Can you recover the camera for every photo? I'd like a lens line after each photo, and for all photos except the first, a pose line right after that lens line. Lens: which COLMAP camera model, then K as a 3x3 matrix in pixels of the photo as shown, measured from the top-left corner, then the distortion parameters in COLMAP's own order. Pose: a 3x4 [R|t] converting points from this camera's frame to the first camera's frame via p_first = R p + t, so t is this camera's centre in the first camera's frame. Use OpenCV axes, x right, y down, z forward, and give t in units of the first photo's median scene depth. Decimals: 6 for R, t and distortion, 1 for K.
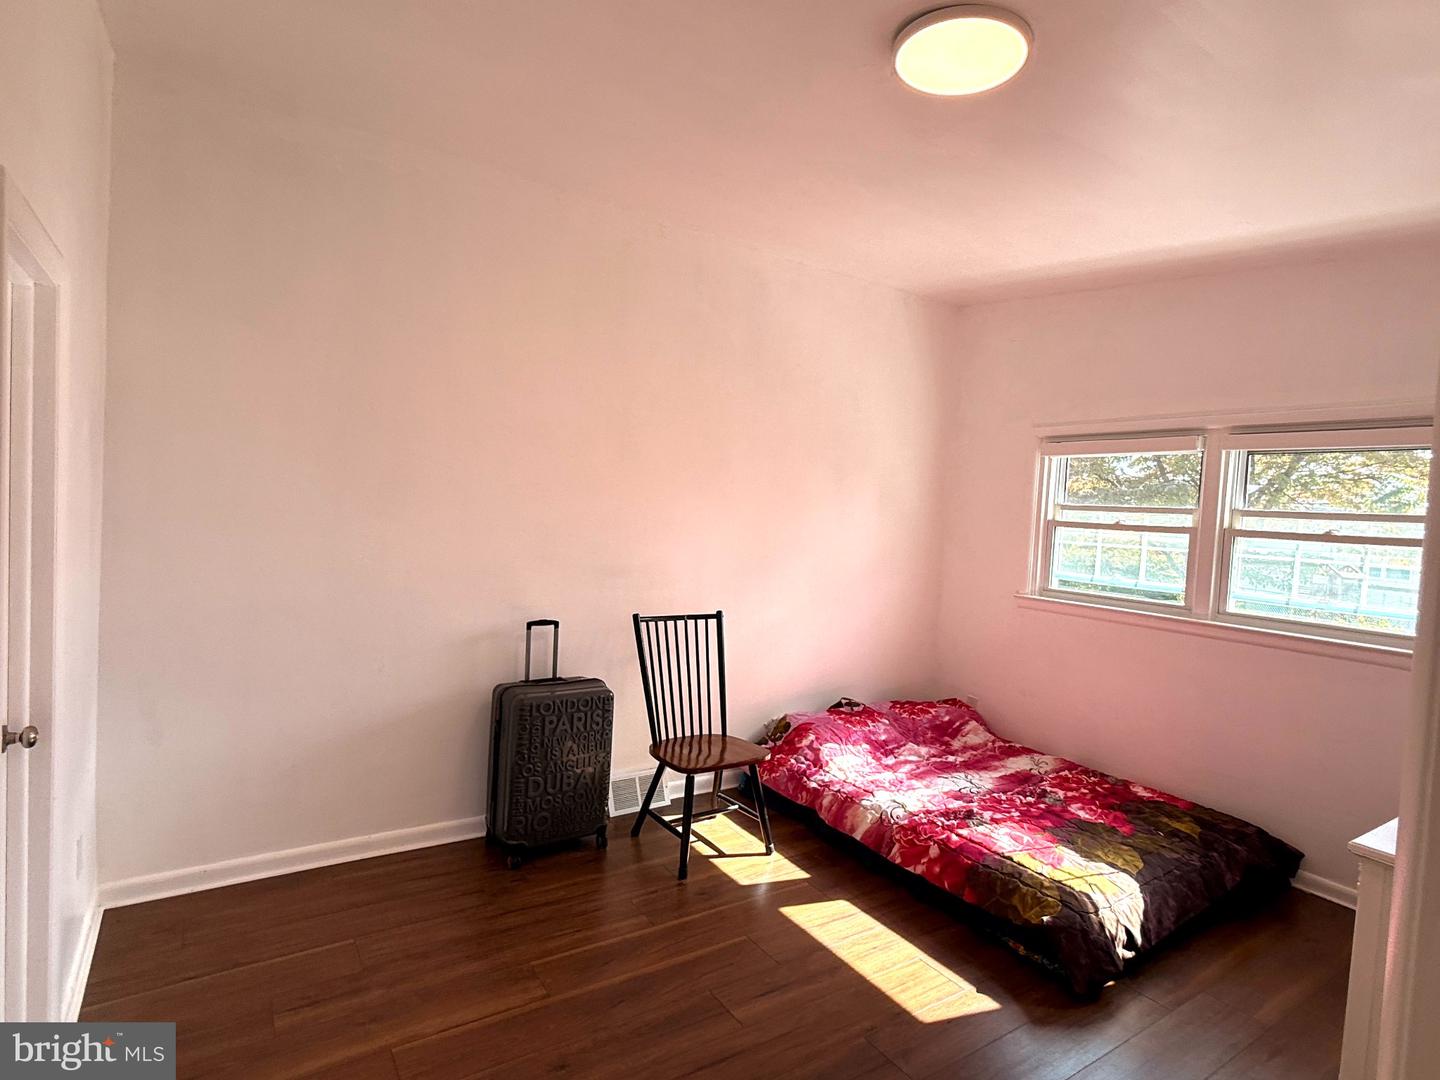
lens RADIAL K [[754.9, 0, 723.8], [0, 754.9, 538.7], [0, 0, 1]] dist [-0.001529, -0.000351]
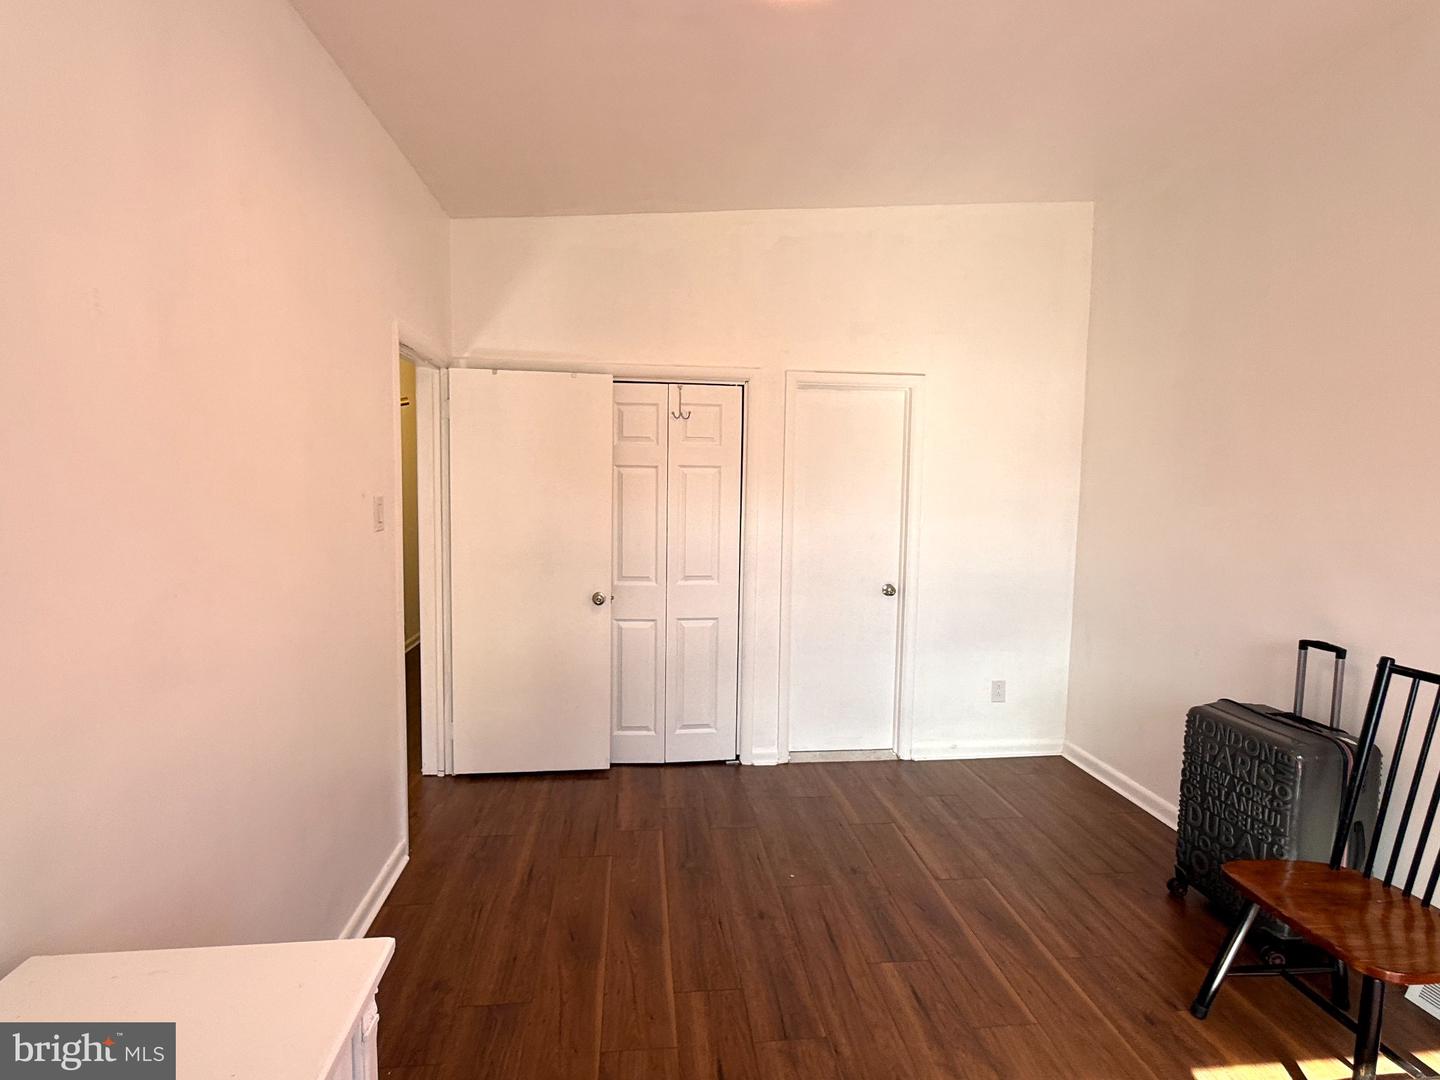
lens RADIAL K [[754.9, 0, 722.6], [0, 754.9, 541.9], [0, 0, 1]] dist [-0.001529, -0.000351]
pose [[-0.449946, 0.019143, -0.892850, 0.825049], [-0.081195, 0.994753, 0.062246, 0.015072], [0.889357, 0.100502, -0.446031, 0.976155]]
